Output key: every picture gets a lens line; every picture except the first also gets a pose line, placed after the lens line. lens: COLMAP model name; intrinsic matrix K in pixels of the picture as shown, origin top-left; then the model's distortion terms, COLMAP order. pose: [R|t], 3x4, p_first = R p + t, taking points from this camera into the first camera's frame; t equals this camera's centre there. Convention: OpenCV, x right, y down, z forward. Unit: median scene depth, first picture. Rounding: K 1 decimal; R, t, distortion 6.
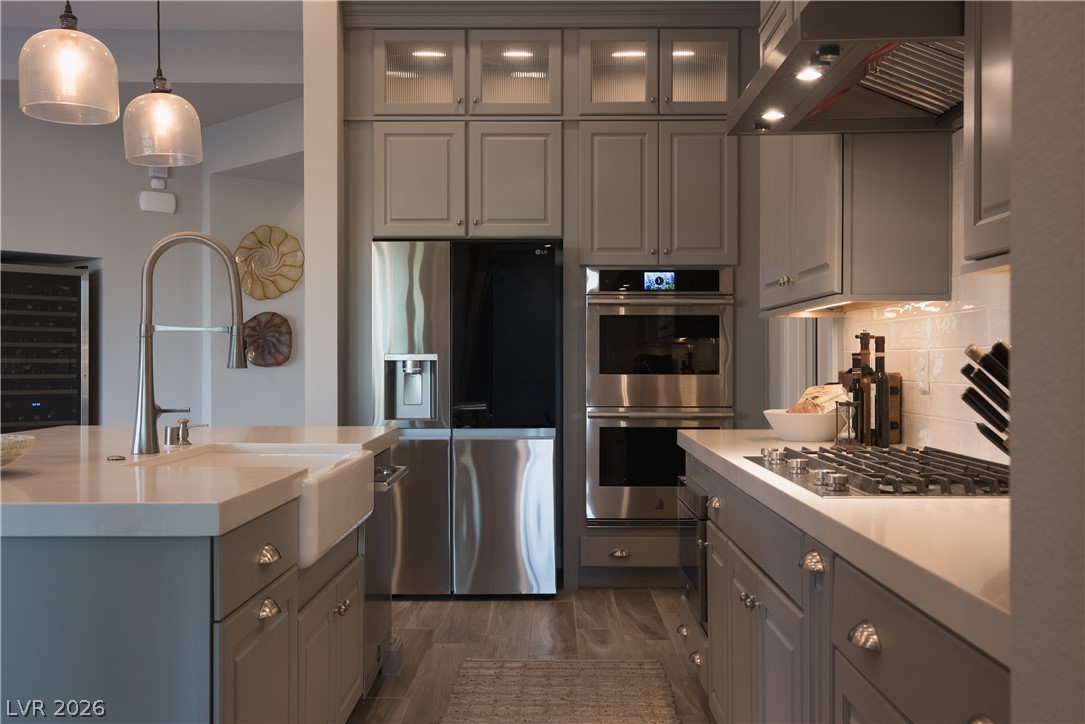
lens RADIAL K [[1039.4, 0, 542.5], [0, 1039.4, 362.0], [0, 0, 1]] dist [0.014932, 0.015282]
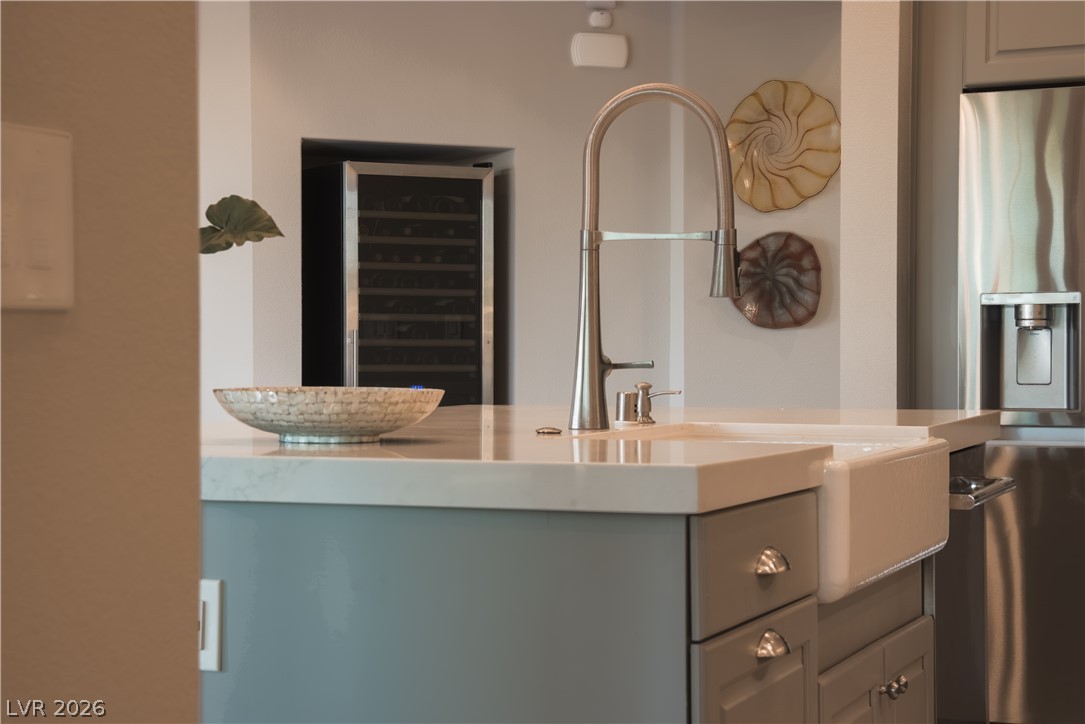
lens RADIAL K [[2018.4, 0, 542.5], [0, 2018.4, 362.0], [0, 0, 1]] dist [0.268416, 0.025909]
pose [[0.929573, 0.001472, -0.368636, 0.037005], [-0.000375, 0.999995, 0.003048, 0.027871], [0.368639, -0.002695, 0.929569, -0.119463]]
